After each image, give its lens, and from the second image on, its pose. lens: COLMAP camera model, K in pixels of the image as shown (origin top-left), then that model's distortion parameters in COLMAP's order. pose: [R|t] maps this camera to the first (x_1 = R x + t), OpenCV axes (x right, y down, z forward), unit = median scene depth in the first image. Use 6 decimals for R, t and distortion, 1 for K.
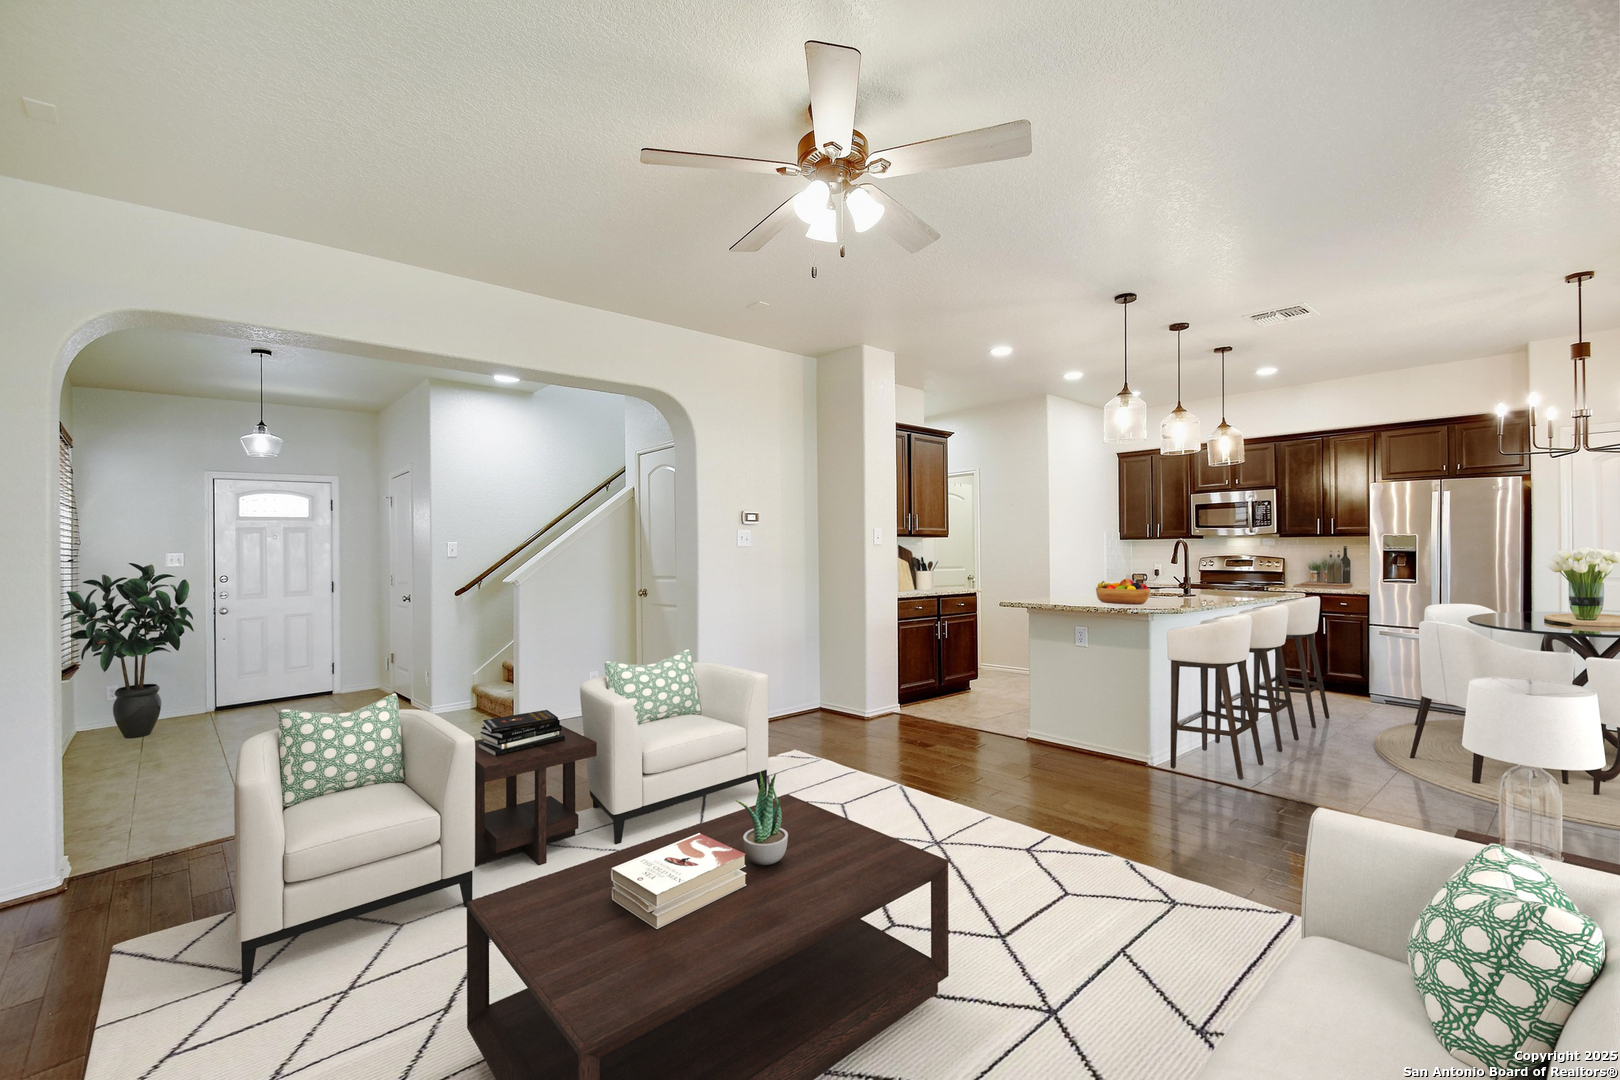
lens RADIAL K [[720.2, 0, 805.8], [0, 720.2, 526.8], [0, 0, 1]] dist [0.001473, -0.001147]
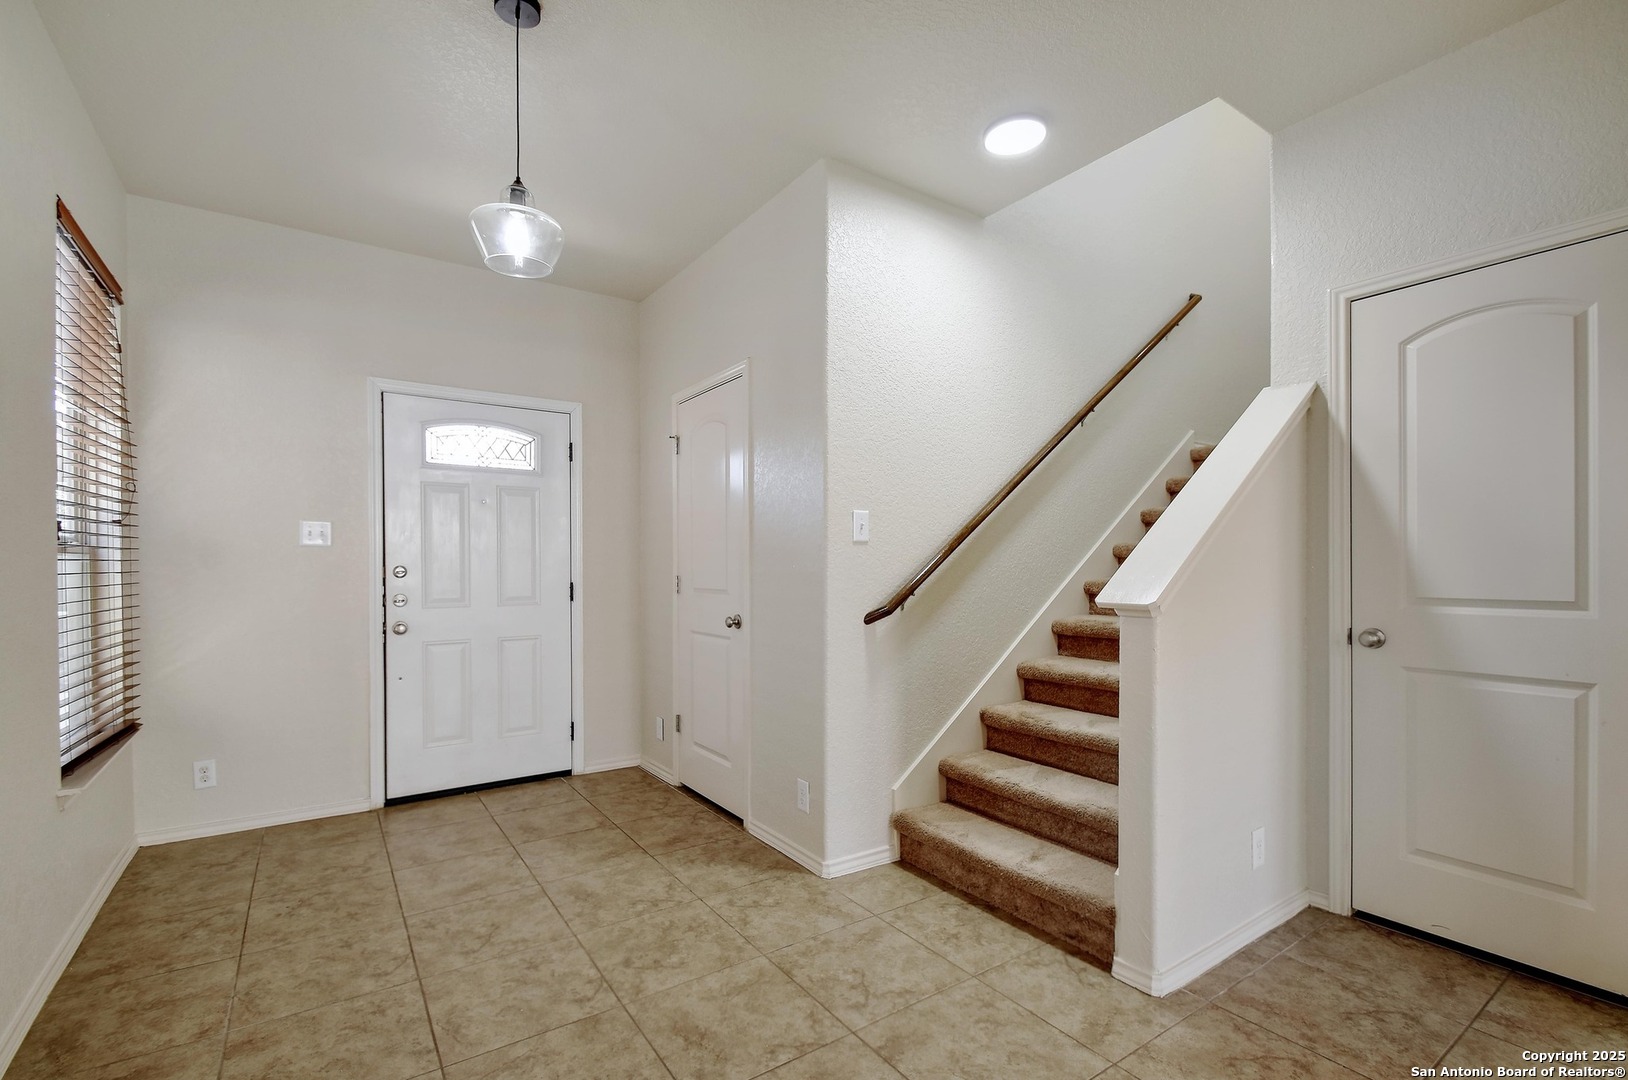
lens RADIAL K [[723.7, 0, 846.8], [0, 723.7, 565.5], [0, 0, 1]] dist [0.001473, -0.001147]
pose [[0.994525, 0.035122, -0.098420, -0.398112], [-0.031631, 0.998822, 0.036806, 0.035261], [0.099597, -0.033491, 0.994464, 0.463355]]
